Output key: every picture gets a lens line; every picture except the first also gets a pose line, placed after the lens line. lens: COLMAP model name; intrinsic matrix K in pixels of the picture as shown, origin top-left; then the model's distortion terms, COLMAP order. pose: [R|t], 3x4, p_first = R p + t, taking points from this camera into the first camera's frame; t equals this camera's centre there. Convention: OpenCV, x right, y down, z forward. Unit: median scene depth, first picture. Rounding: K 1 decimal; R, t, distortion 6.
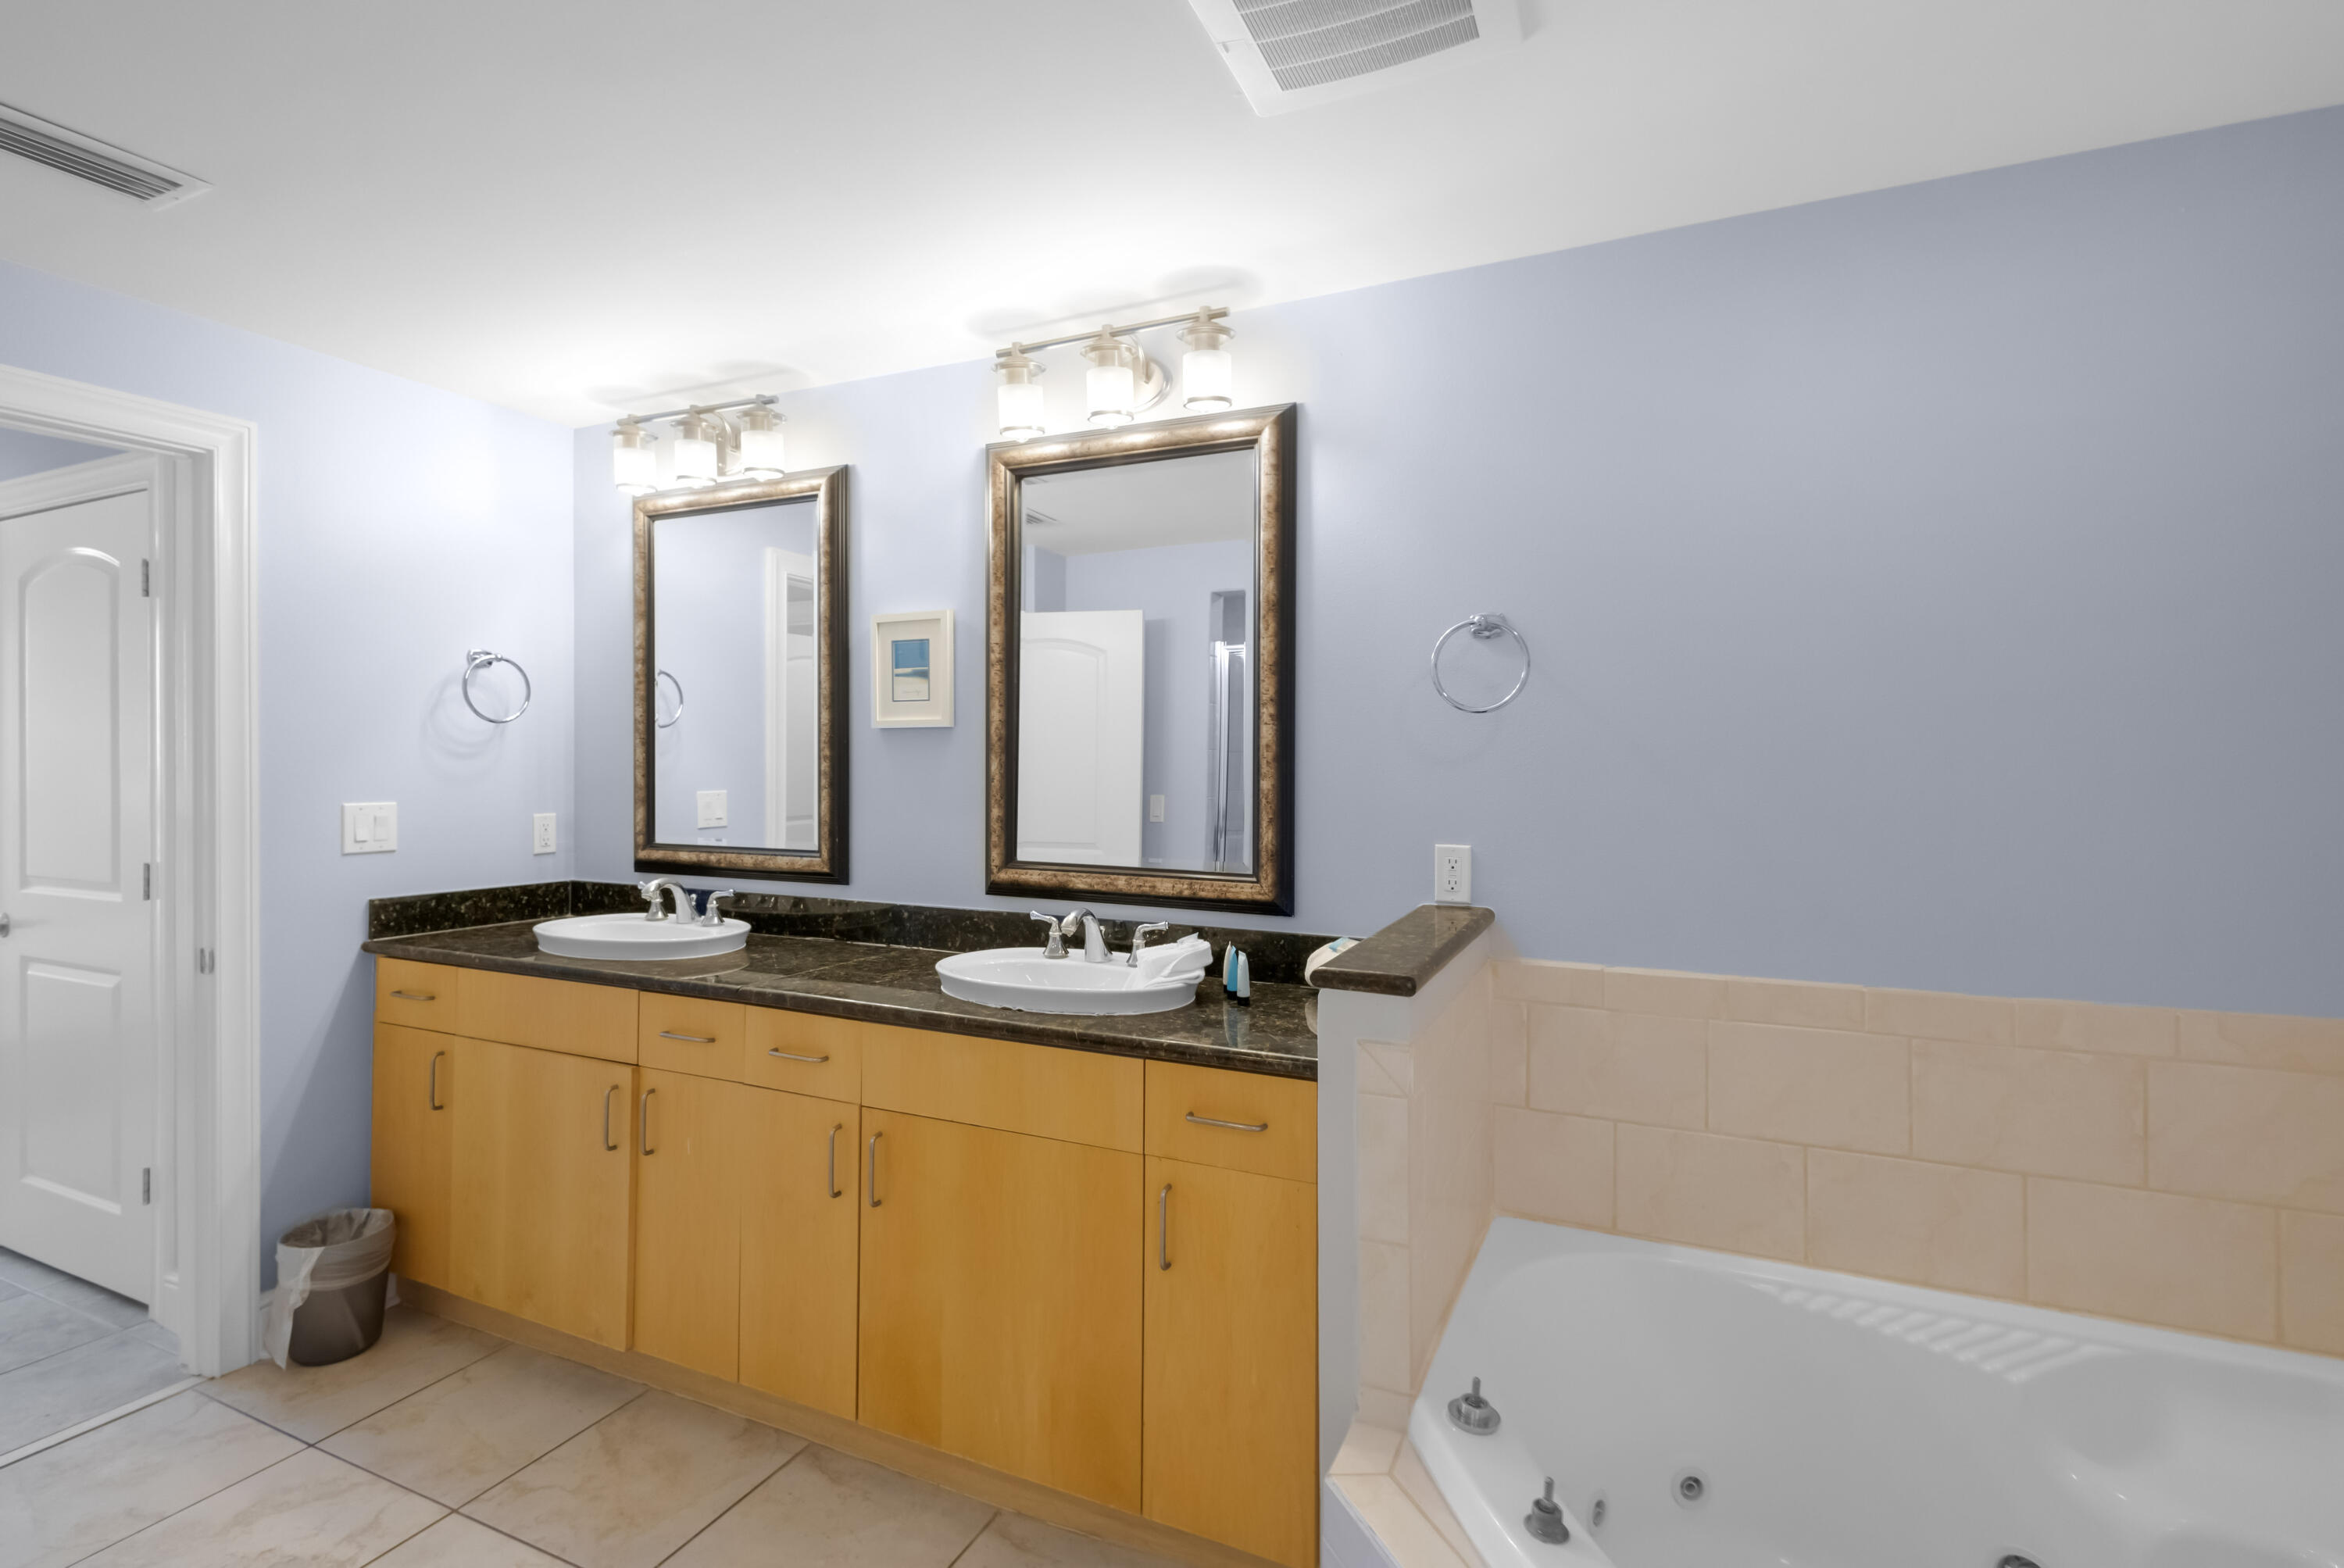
lens RADIAL K [[1084.5, 0, 1184.0], [0, 1084.5, 776.9], [0, 0, 1]] dist [-0.001045, -0.000421]
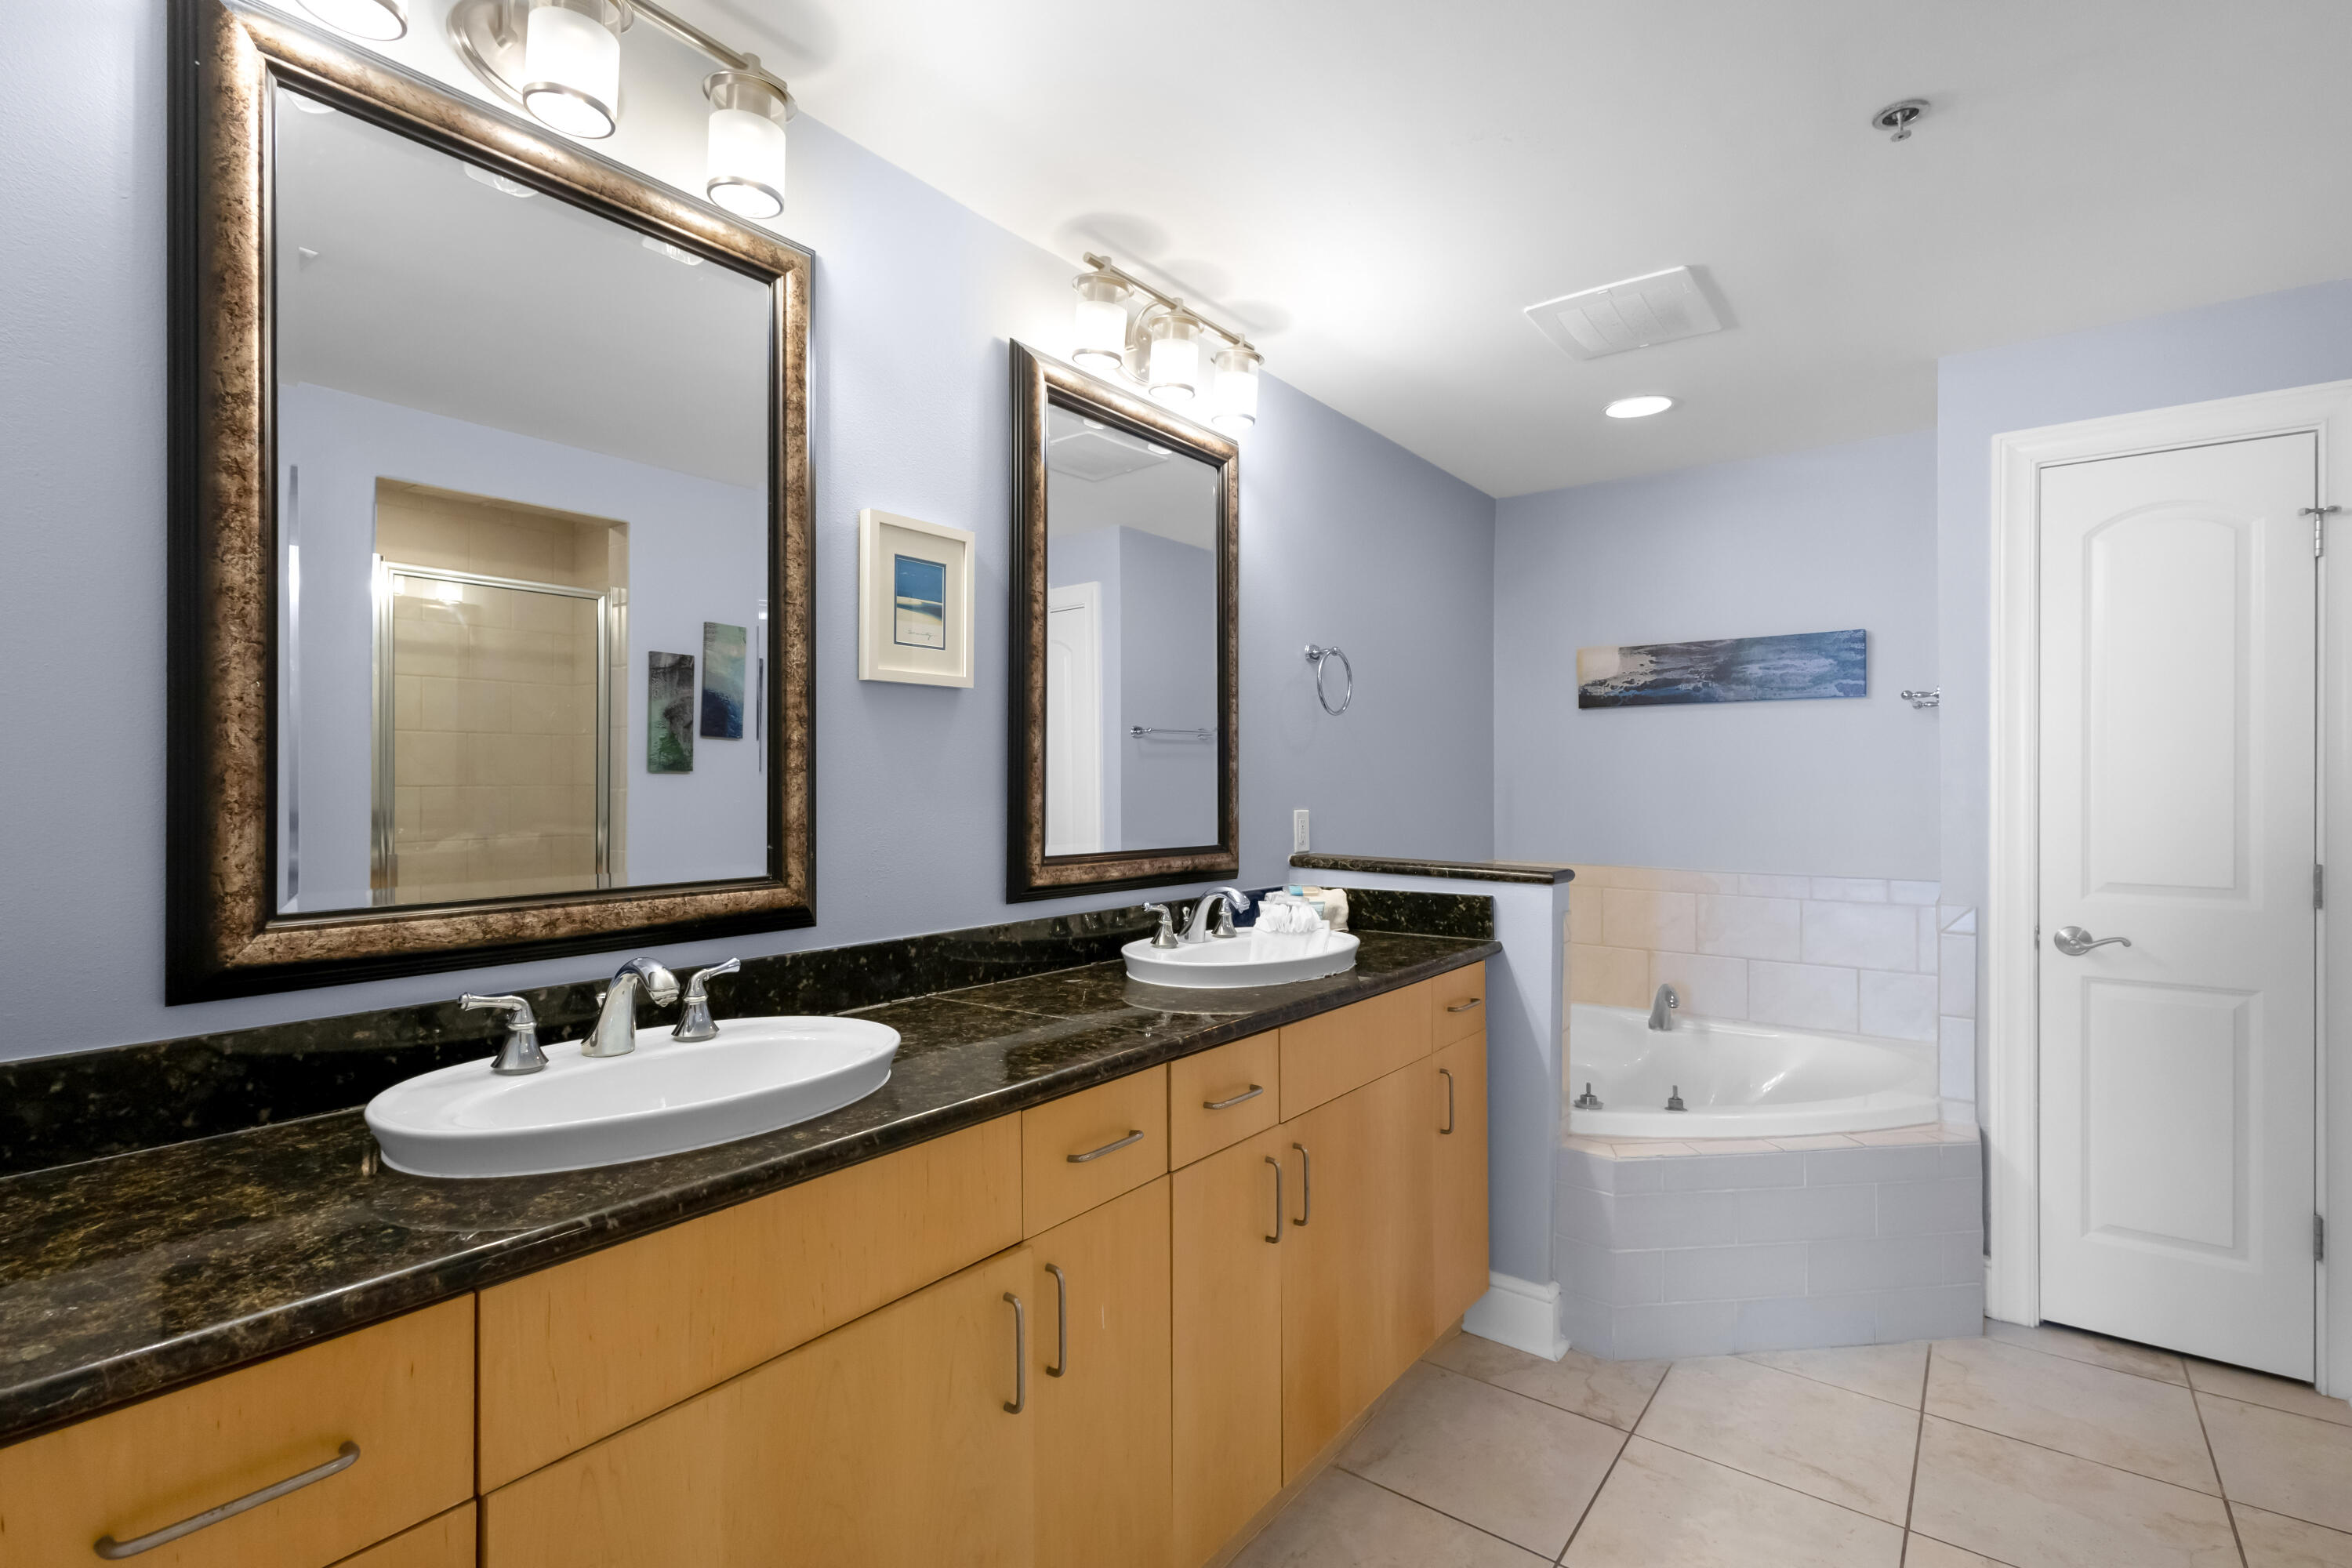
lens RADIAL K [[1088.3, 0, 1188.0], [0, 1088.3, 776.9], [0, 0, 1]] dist [-0.001045, -0.000421]
pose [[0.217197, -0.001795, 0.976126, -0.905454], [0.007988, 0.999968, 0.000061, 0.016162], [-0.976095, 0.007784, 0.217205, 0.678486]]
